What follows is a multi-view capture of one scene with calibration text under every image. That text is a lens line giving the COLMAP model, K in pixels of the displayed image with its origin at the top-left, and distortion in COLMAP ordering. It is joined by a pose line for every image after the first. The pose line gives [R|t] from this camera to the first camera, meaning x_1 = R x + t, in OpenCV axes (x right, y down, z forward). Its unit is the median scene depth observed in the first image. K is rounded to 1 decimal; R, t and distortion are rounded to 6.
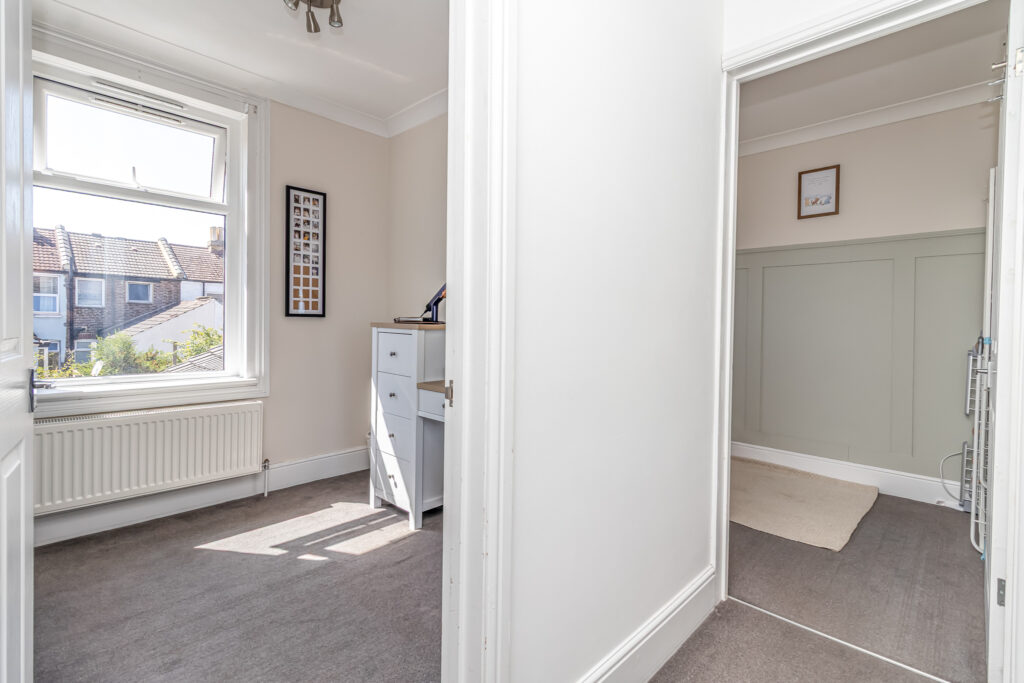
lens RADIAL K [[470.8, 0, 511.3], [0, 470.8, 335.6], [0, 0, 1]] dist [0.004368, 0.000404]
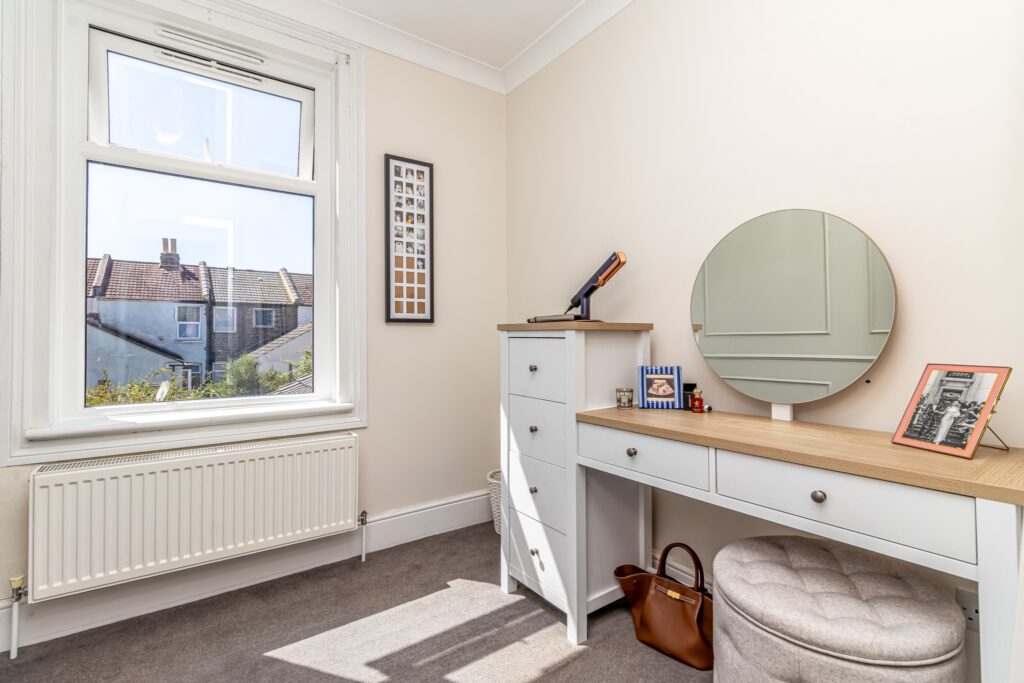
lens RADIAL K [[470.8, 0, 513.4], [0, 470.8, 339.2], [0, 0, 1]] dist [0.004368, 0.000404]
pose [[0.982181, -0.023890, -0.186413, -0.131423], [0.018444, 0.999352, -0.030899, 0.014796], [0.187030, 0.026910, 0.981986, 0.284415]]
